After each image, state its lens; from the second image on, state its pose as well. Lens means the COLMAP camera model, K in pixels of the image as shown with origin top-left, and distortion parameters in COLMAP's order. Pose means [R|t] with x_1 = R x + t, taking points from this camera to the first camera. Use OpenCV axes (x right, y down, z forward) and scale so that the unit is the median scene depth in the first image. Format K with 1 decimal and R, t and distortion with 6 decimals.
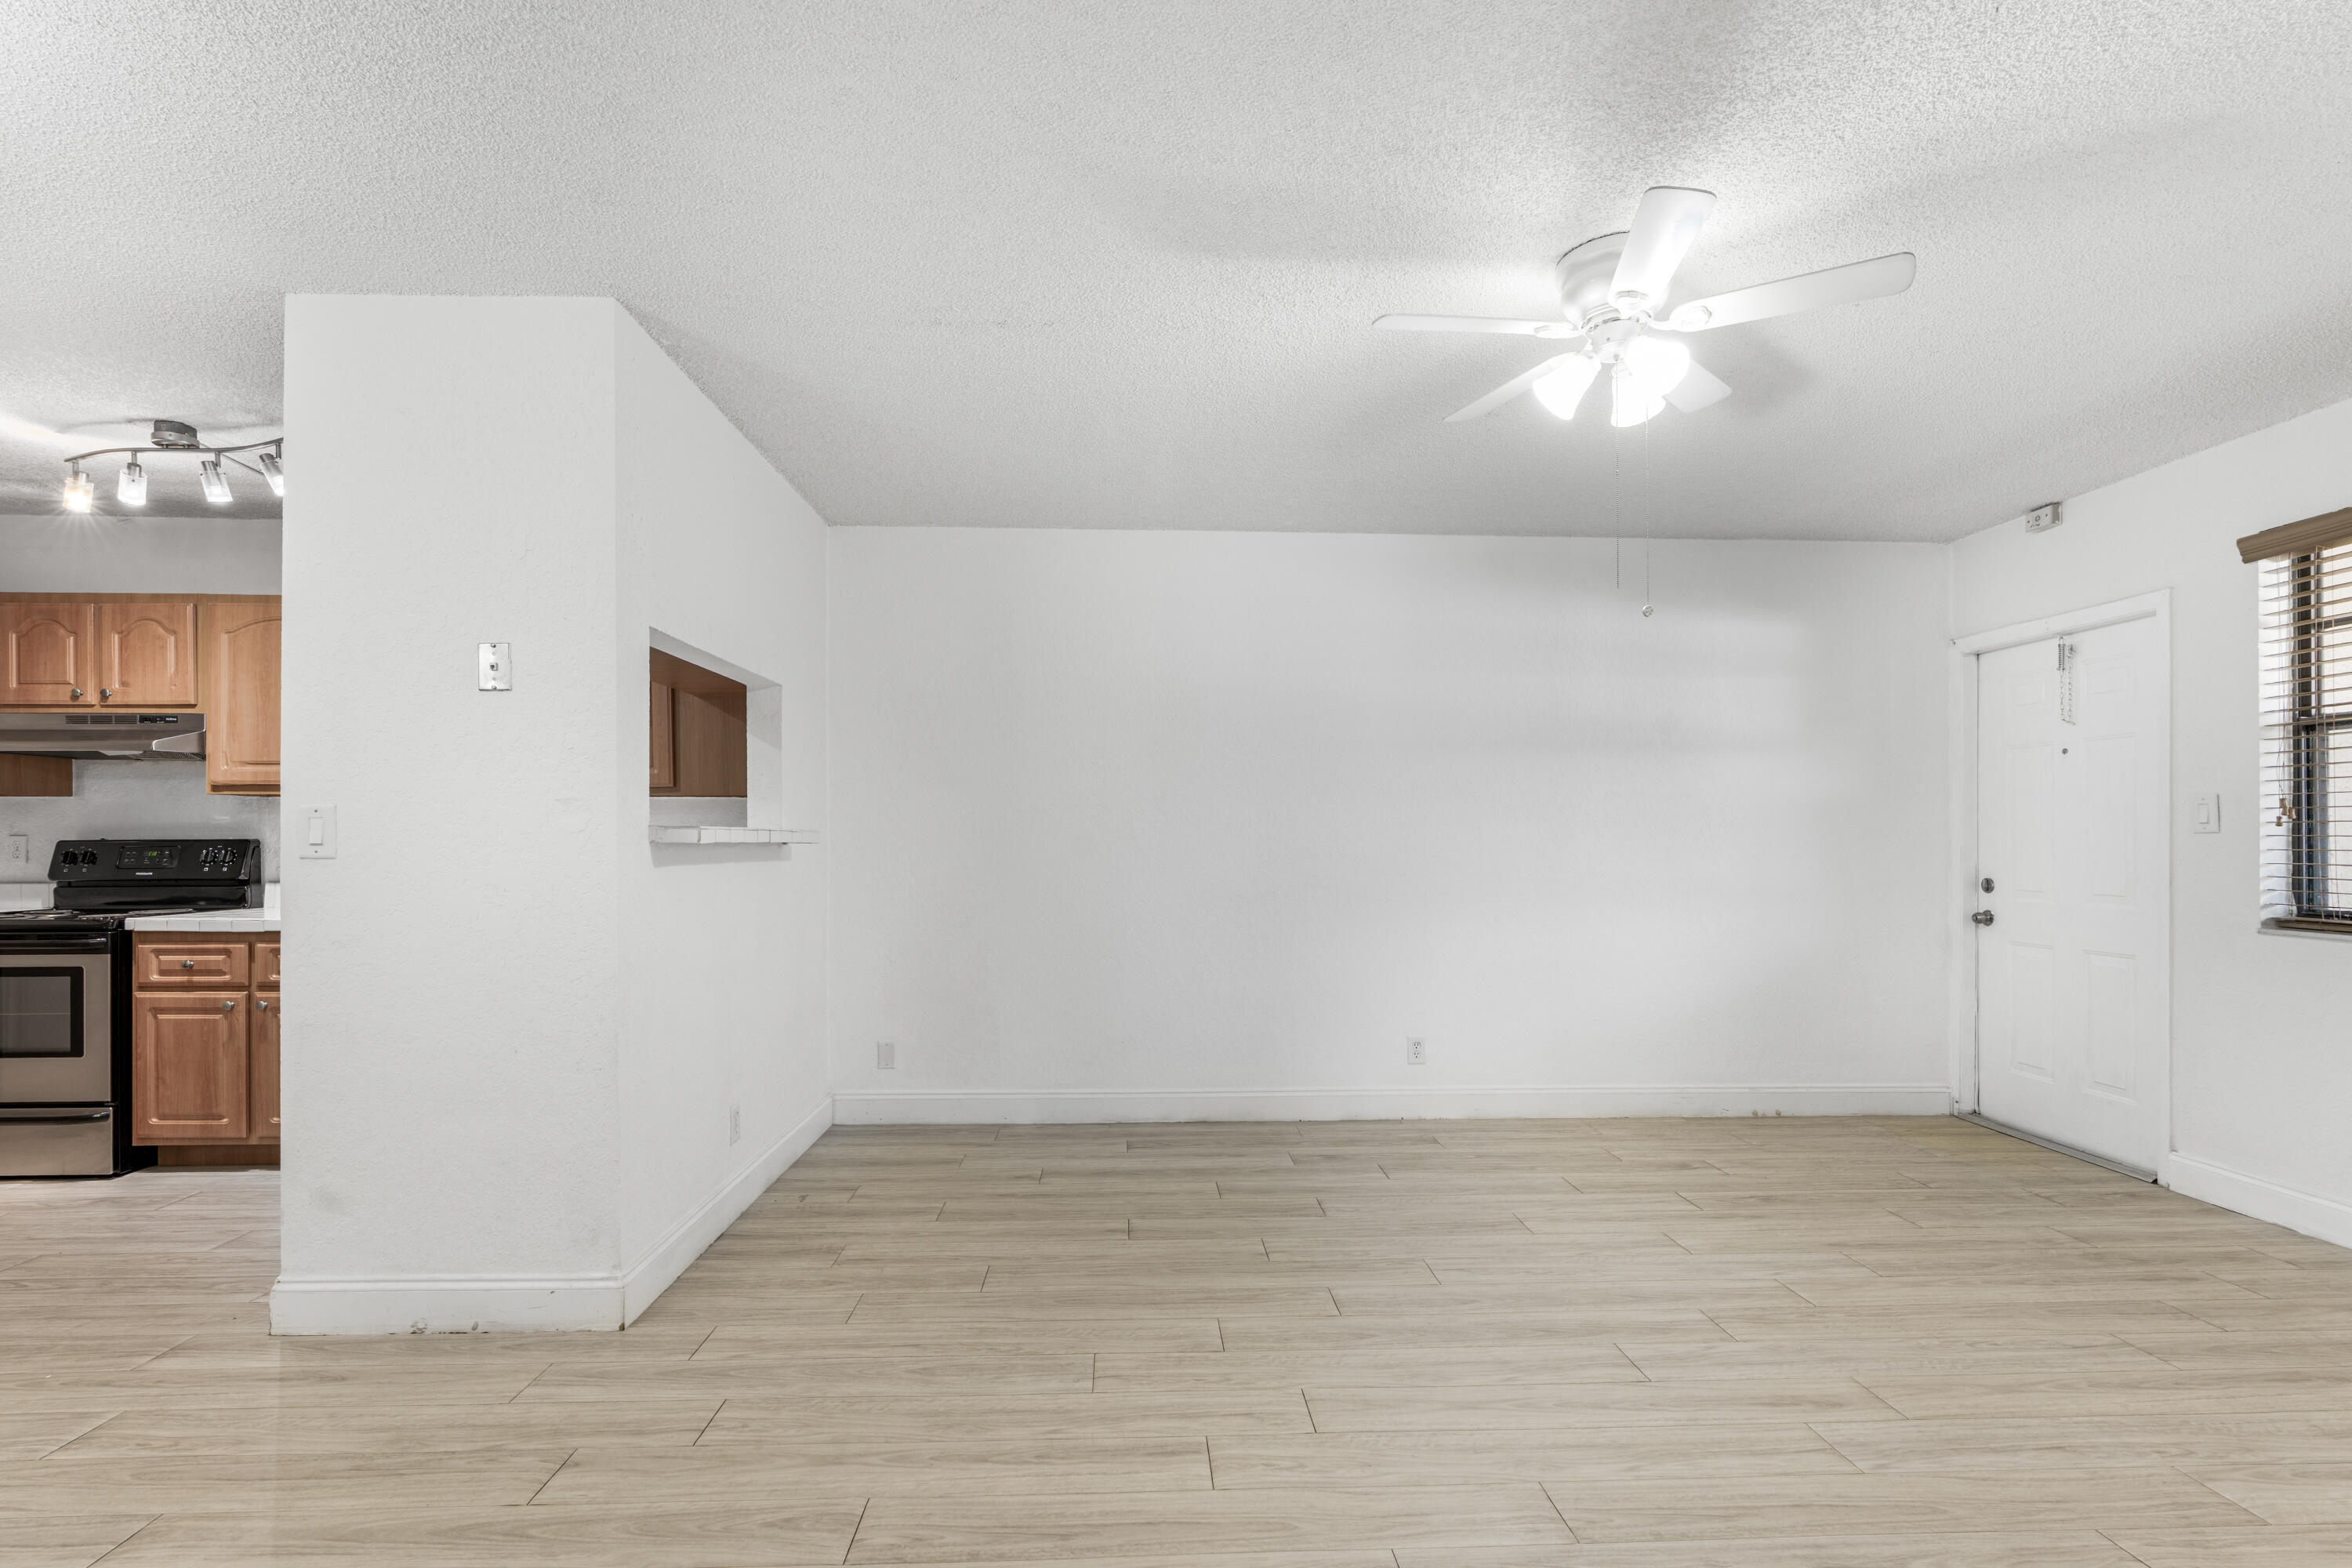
lens RADIAL K [[1073.5, 0, 1176.0], [0, 1073.5, 784.0], [0, 0, 1]] dist [-0.000201, 0.000121]
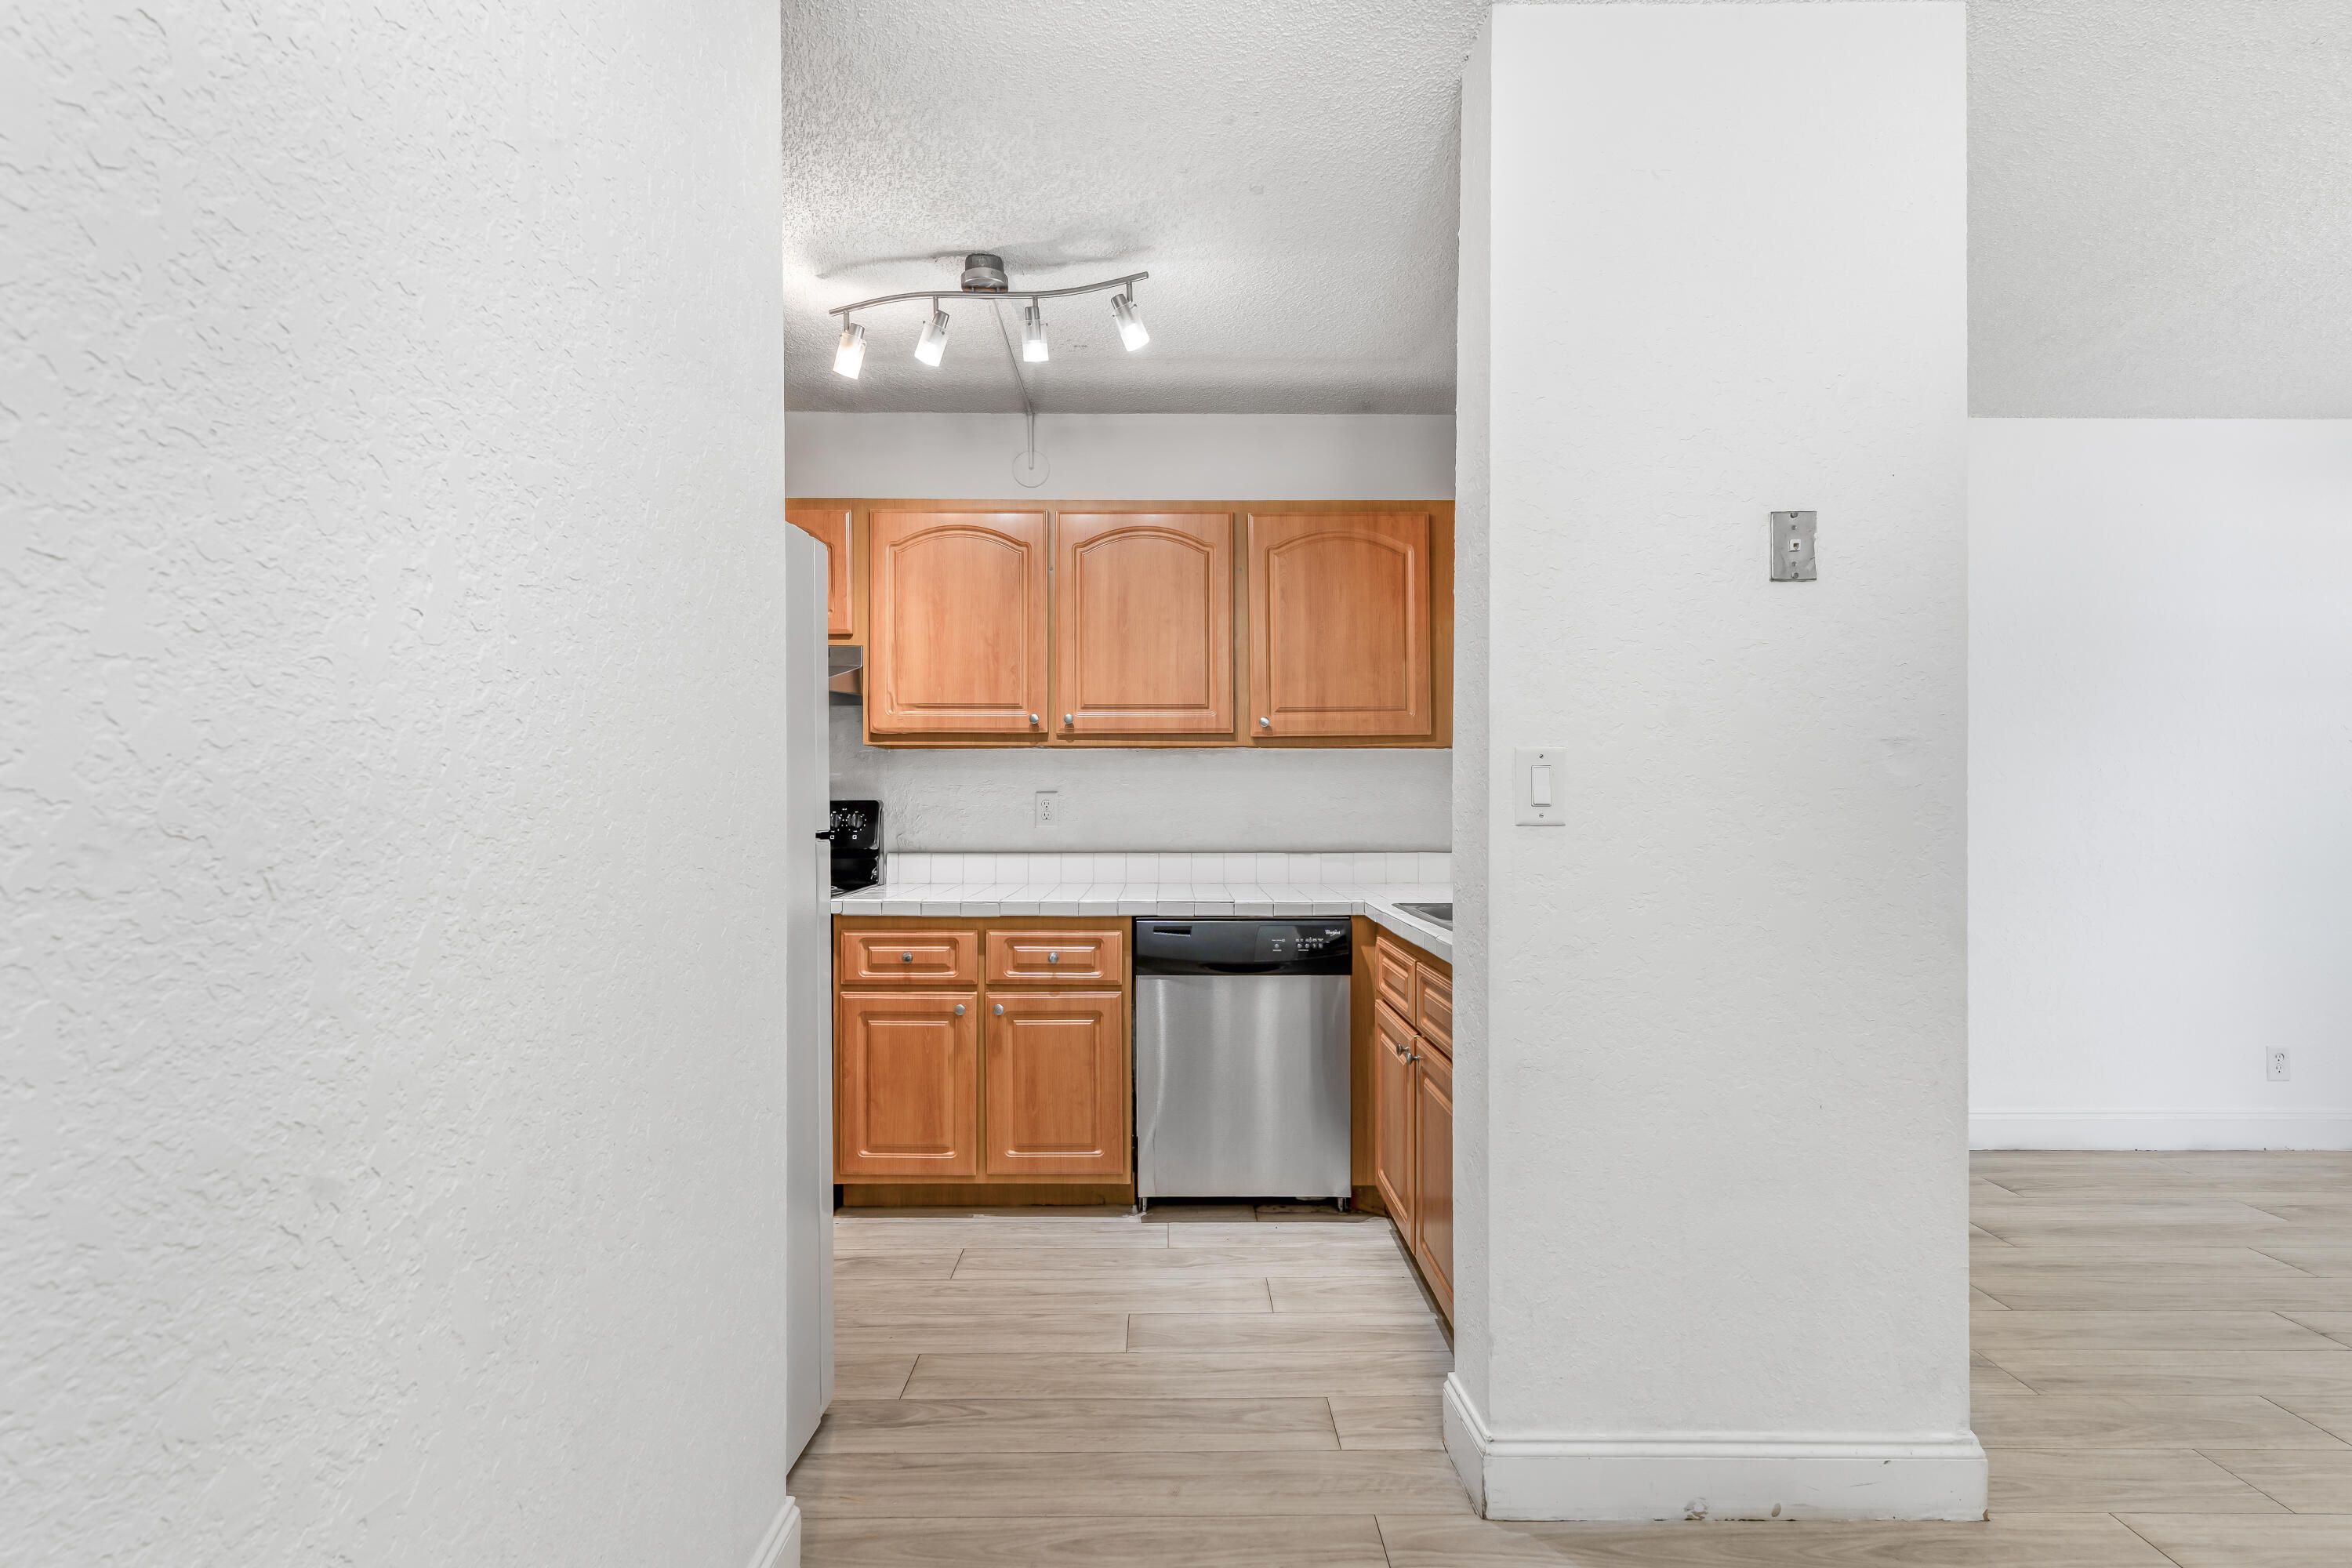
lens RADIAL K [[1083.3, 0, 1175.9], [0, 1083.3, 747.3], [0, 0, 1]] dist [0.002208, 0.000898]
pose [[0.999421, -0.003876, -0.033805, -0.692464], [0.003934, 0.999991, 0.001651, 0.011730], [0.033799, -0.001783, 0.999427, 0.204212]]
